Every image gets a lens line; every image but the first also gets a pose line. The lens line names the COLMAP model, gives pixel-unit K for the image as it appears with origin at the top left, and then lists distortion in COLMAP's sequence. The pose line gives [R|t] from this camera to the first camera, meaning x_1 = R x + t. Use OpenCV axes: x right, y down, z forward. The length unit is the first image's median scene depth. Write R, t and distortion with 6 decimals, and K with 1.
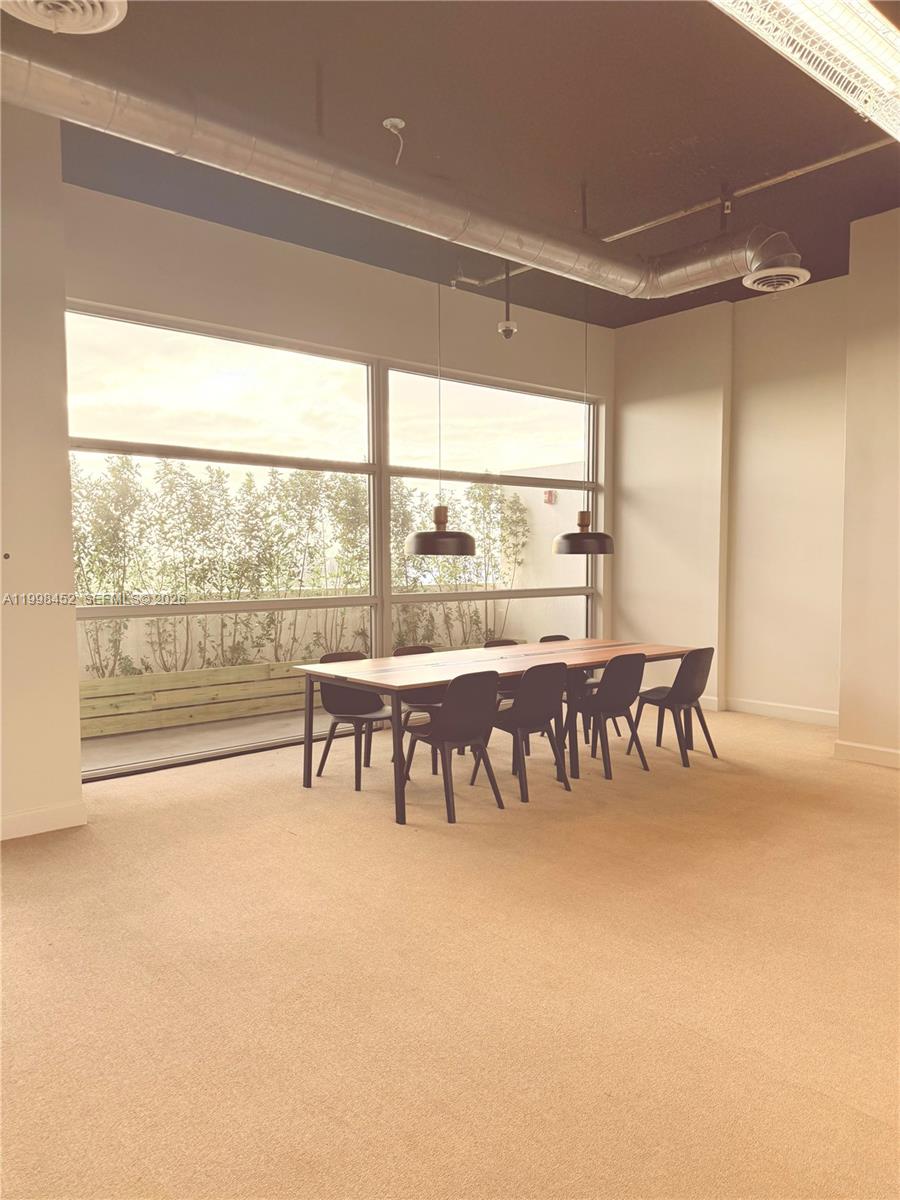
lens RADIAL K [[820.9, 0, 450.5], [0, 820.9, 599.4], [0, 0, 1]] dist [-0.001489, -0.000057]
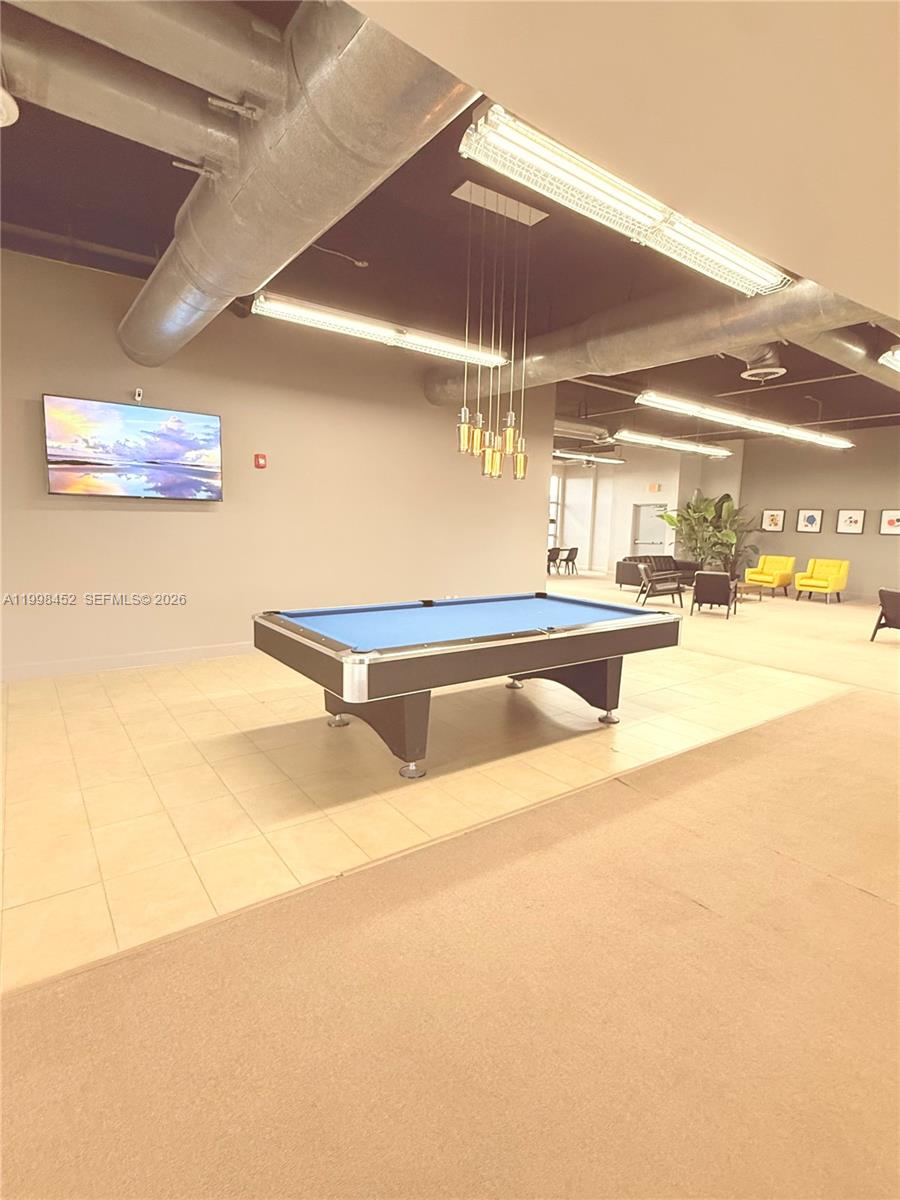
lens RADIAL K [[580.2, 0, 454.8], [0, 580.2, 597.2], [0, 0, 1]] dist [-0.017516, -0.000157]
pose [[0.997605, 0.034569, -0.059914, -0.096407], [-0.029671, 0.996289, 0.080797, 0.073949], [0.062484, -0.078826, 0.994928, -1.630832]]
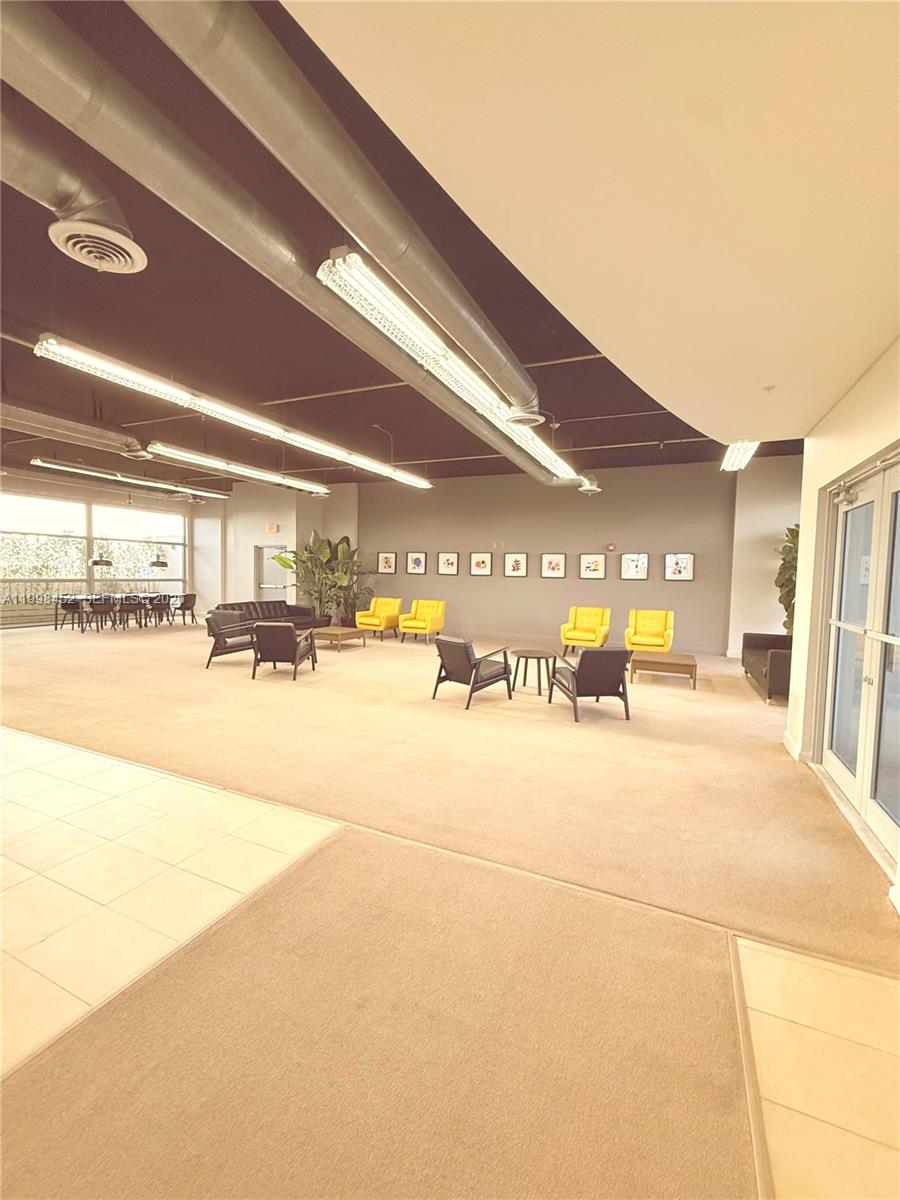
lens RADIAL K [[484.4, 0, 451.0], [0, 484.4, 602.7], [0, 0, 1]] dist [0.000972, -0.000308]
pose [[0.903411, -0.003069, 0.428765, 0.347385], [-0.003143, 0.999900, 0.013778, 0.053924], [-0.428765, -0.013795, 0.903311, -1.196364]]
